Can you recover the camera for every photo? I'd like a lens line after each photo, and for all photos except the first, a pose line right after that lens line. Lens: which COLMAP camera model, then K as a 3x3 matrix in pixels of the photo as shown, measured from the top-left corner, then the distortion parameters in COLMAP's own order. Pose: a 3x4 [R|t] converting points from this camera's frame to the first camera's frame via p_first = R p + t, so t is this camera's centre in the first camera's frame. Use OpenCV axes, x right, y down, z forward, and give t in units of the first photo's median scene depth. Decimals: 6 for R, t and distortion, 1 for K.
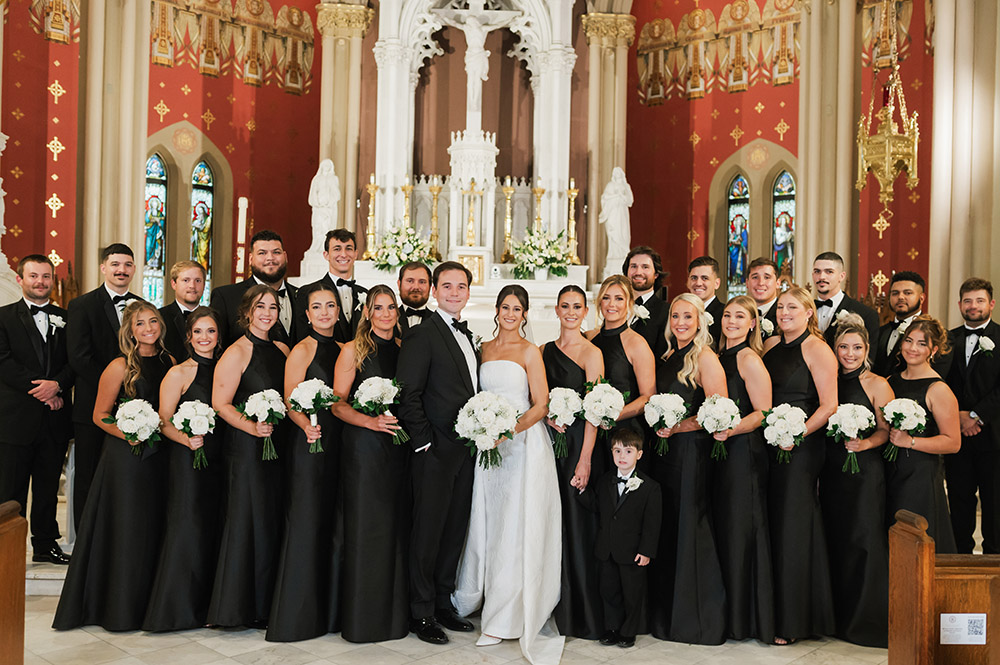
lens RADIAL K [[1006.4, 0, 500.0], [0, 1006.4, 332.5], [0, 0, 1]] dist [-0.047185, 0.002010]
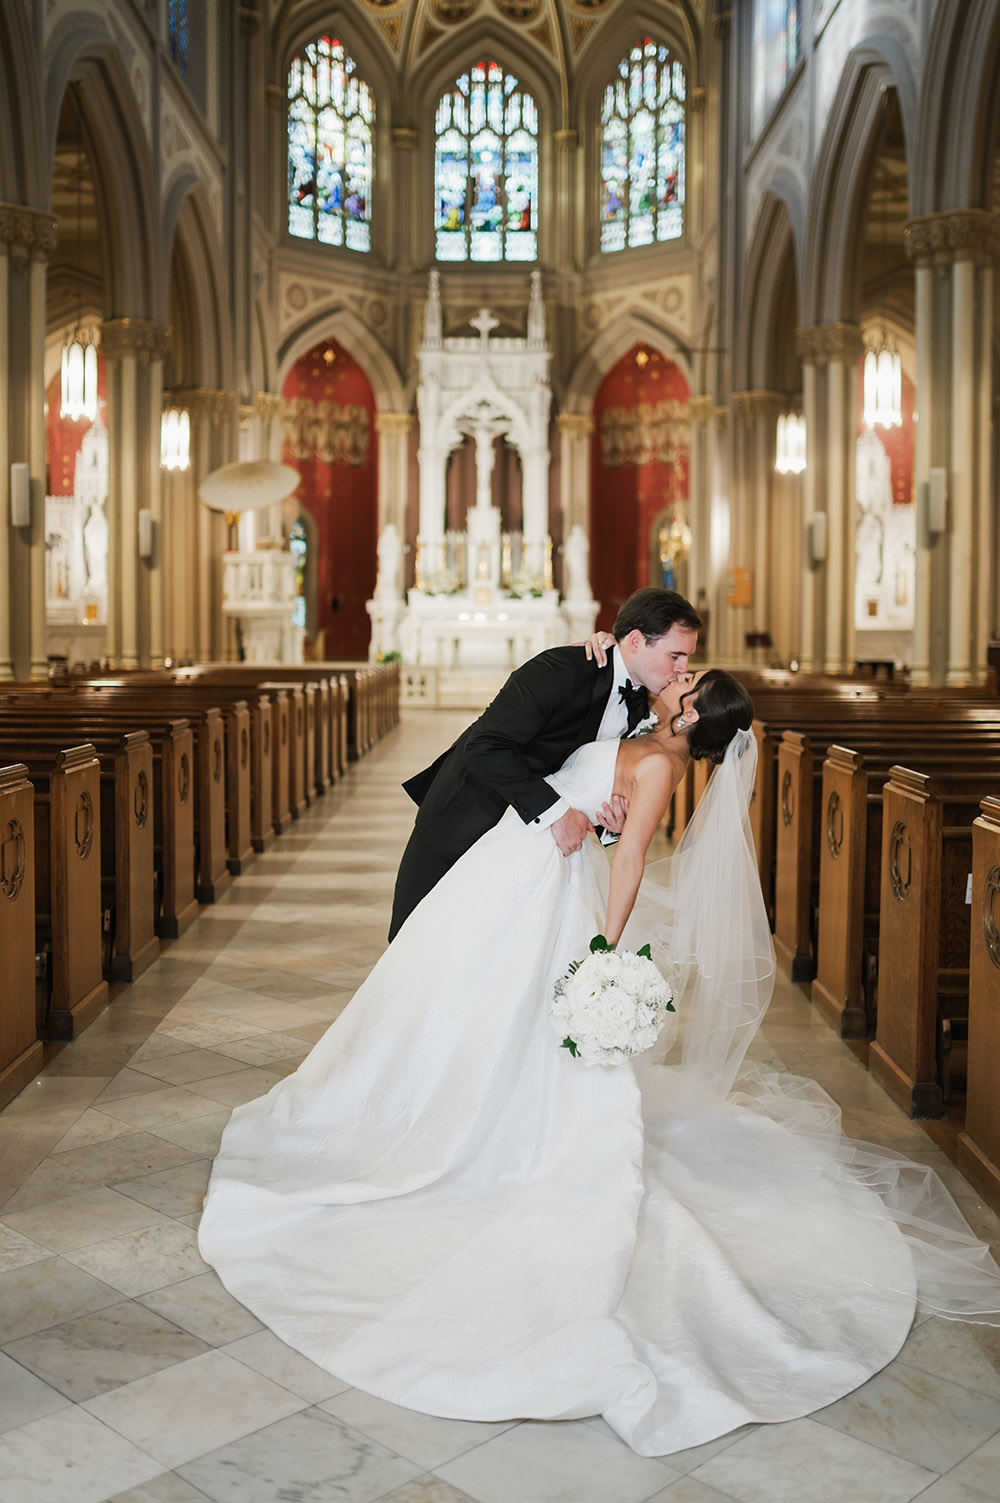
lens RADIAL K [[1512.6, 0, 495.6], [0, 1512.6, 695.7], [0, 0, 1]] dist [-0.047185, 0.002010]
pose [[0.999557, -0.015737, -0.025258, 0.041927], [0.016559, 0.999328, 0.032704, 0.016178], [0.024726, -0.033108, 0.999146, -1.211611]]
